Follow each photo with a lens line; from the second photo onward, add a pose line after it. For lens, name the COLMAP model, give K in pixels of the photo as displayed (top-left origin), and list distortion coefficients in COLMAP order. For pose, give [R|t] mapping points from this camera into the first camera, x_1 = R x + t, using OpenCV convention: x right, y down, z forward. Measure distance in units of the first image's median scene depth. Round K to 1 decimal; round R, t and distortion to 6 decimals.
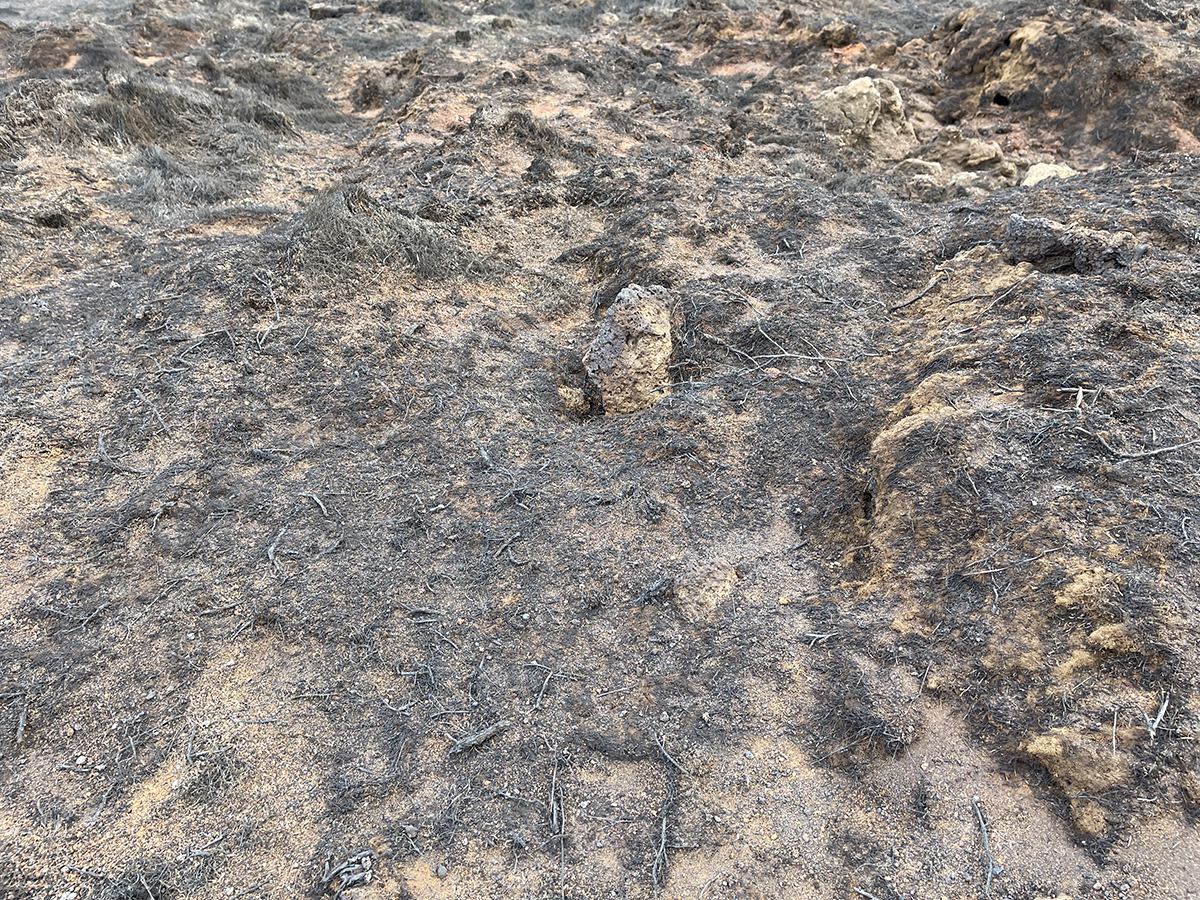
lens RADIAL K [[904.5, 0, 600.0], [0, 904.5, 450.0], [0, 0, 1]] dist [0.080004, -0.103648]
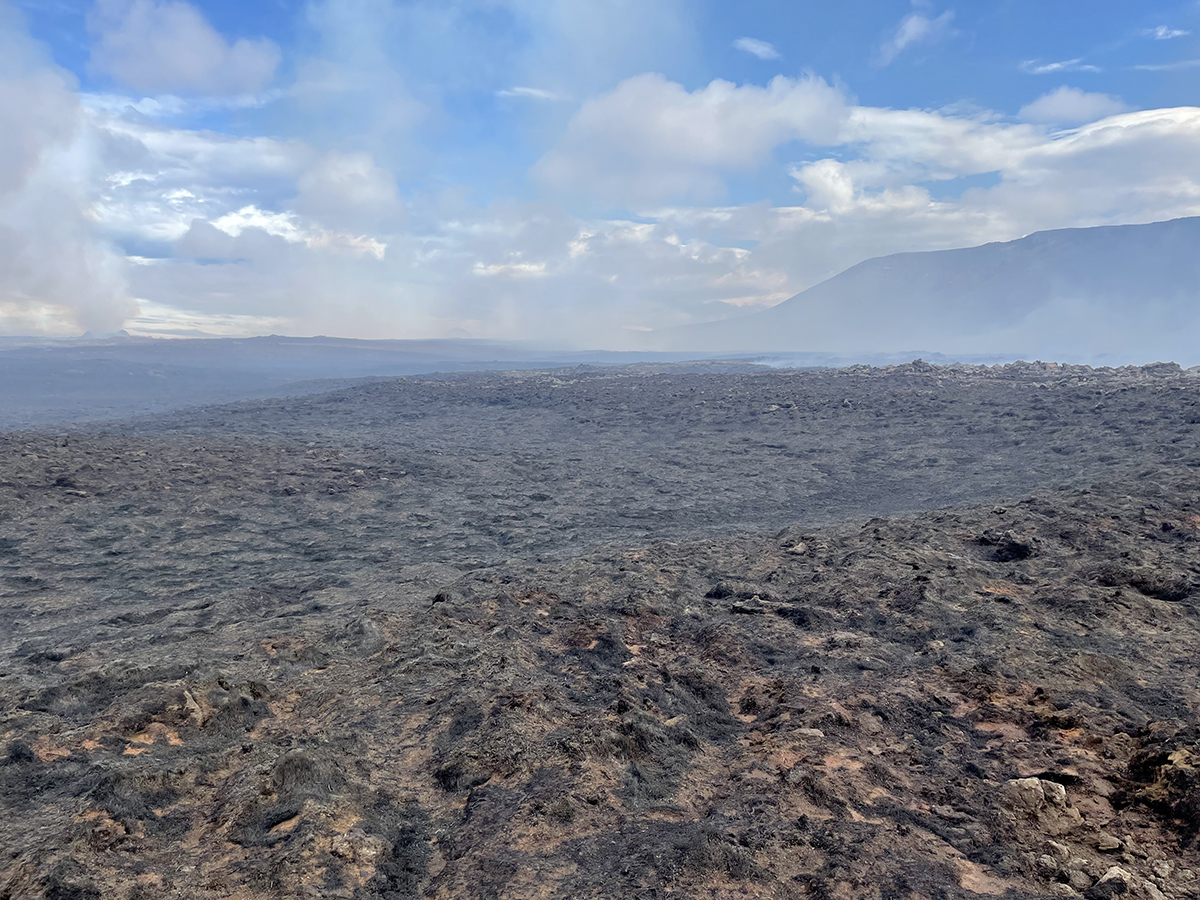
lens RADIAL K [[904.5, 0, 600.0], [0, 904.5, 450.0], [0, 0, 1]] dist [0.080004, -0.103648]
pose [[0.900988, 0.042687, -0.431739, 0.277133], [-0.240638, 0.877207, -0.415452, -0.048414], [0.360991, 0.478210, 0.800625, -0.913007]]
